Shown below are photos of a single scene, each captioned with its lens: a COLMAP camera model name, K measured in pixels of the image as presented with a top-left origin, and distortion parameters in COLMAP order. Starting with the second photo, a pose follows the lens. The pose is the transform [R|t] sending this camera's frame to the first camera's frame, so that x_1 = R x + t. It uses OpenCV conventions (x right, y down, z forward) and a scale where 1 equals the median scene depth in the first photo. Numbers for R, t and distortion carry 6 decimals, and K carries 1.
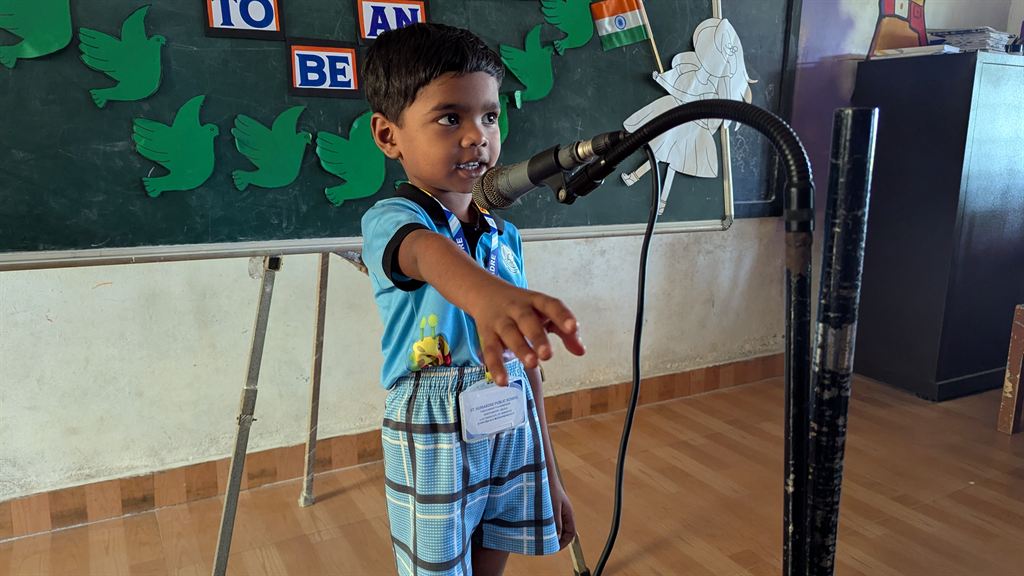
lens RADIAL K [[734.1, 0, 507.8], [0, 734.1, 275.6], [0, 0, 1]] dist [0.047884, -0.052040]
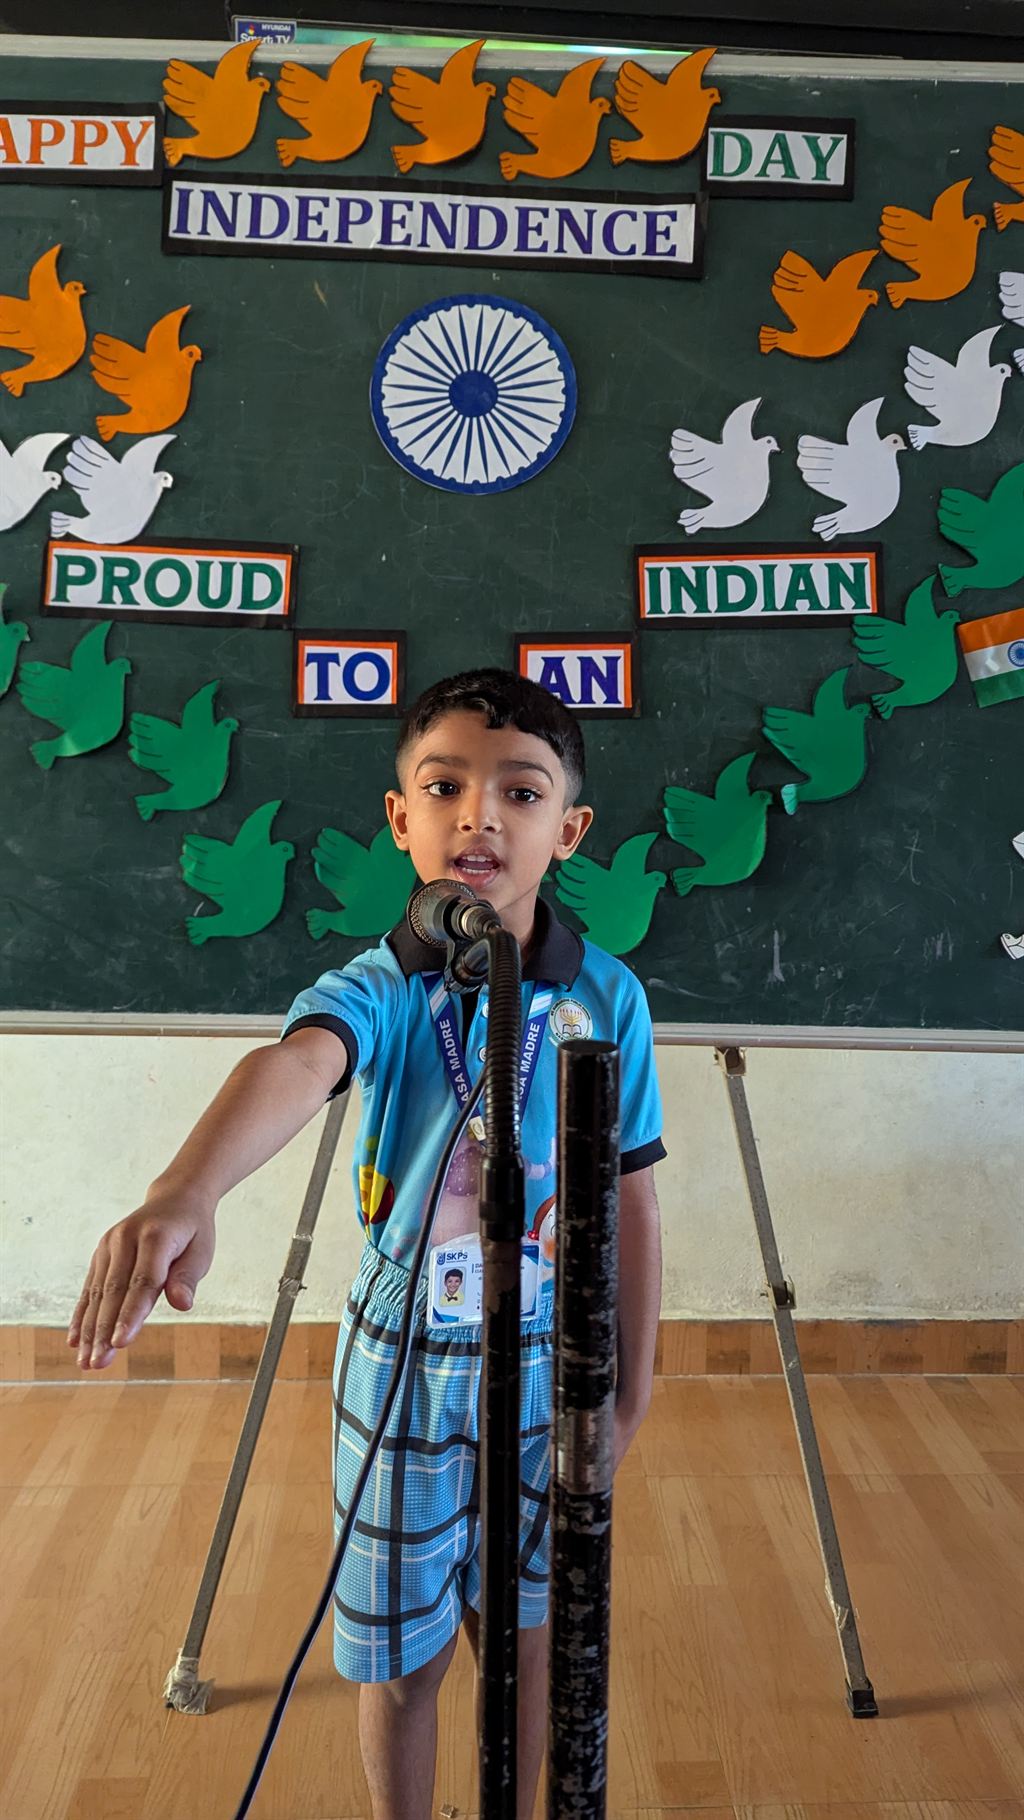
lens RADIAL K [[1304.8, 0, 531.4], [0, 1304.8, 898.6], [0, 0, 1]] dist [0.047884, -0.052040]
pose [[0.899365, 0.058427, -0.433276, 0.273676], [-0.091043, 0.994333, -0.054894, -0.086822], [0.427613, 0.088817, 0.899588, 0.006107]]
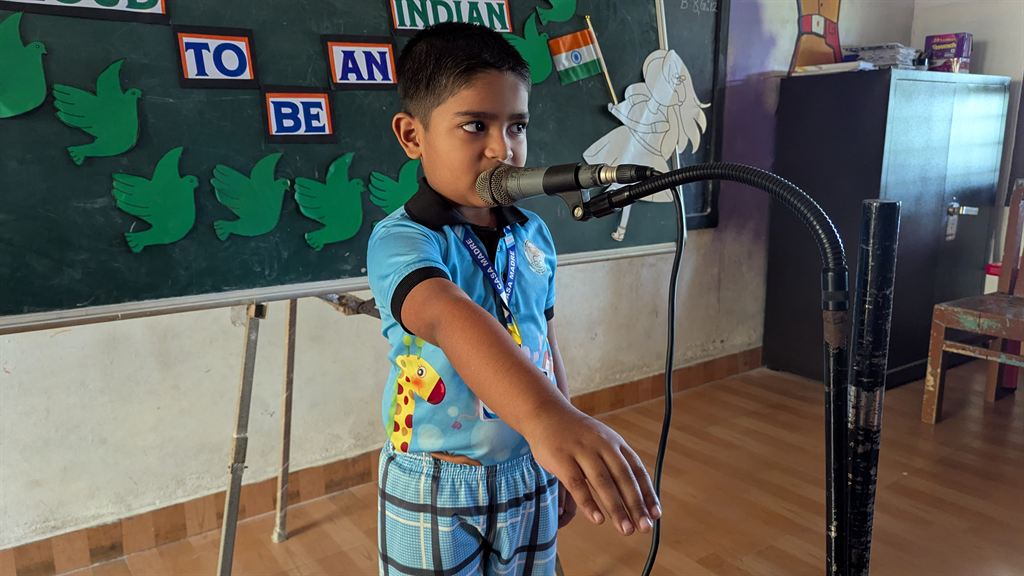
lens RADIAL K [[734.1, 0, 495.1], [0, 734.1, 286.4], [0, 0, 1]] dist [0.047884, -0.052040]
pose [[0.995142, -0.042304, 0.088895, -0.070999], [0.041436, 0.999074, 0.011588, -0.040777], [-0.089303, -0.007848, 0.995974, -0.025526]]
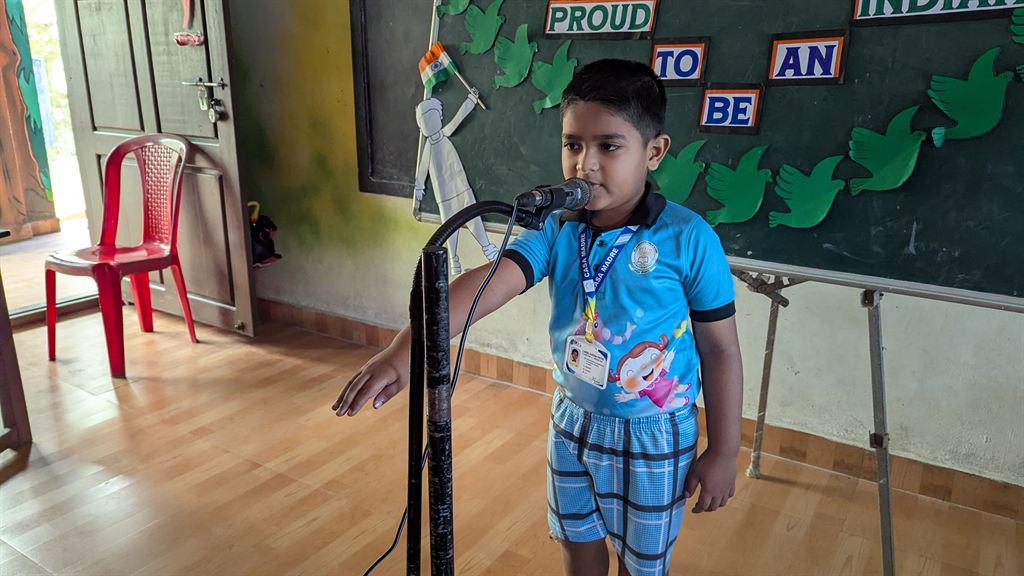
lens RADIAL K [[734.1, 0, 508.3], [0, 734.1, 285.8], [0, 0, 1]] dist [0.047884, -0.052040]
pose [[0.461368, 0.230647, -0.856704, 0.567030], [-0.163883, 0.971155, 0.173203, -0.133777], [0.871941, 0.060489, 0.485860, 0.130349]]
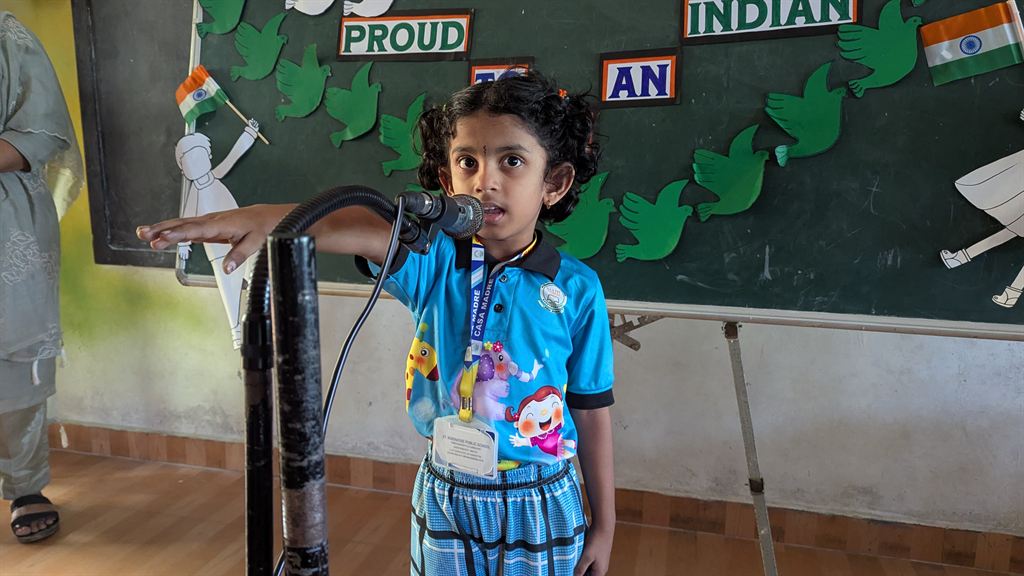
lens RADIAL K [[734.1, 0, 501.7], [0, 734.1, 299.4], [0, 0, 1]] dist [0.047884, -0.052040]
pose [[0.713402, 0.115787, -0.691123, 0.381377], [-0.126718, 0.991311, 0.035276, -0.064880], [0.689203, 0.062412, 0.721875, 0.178027]]
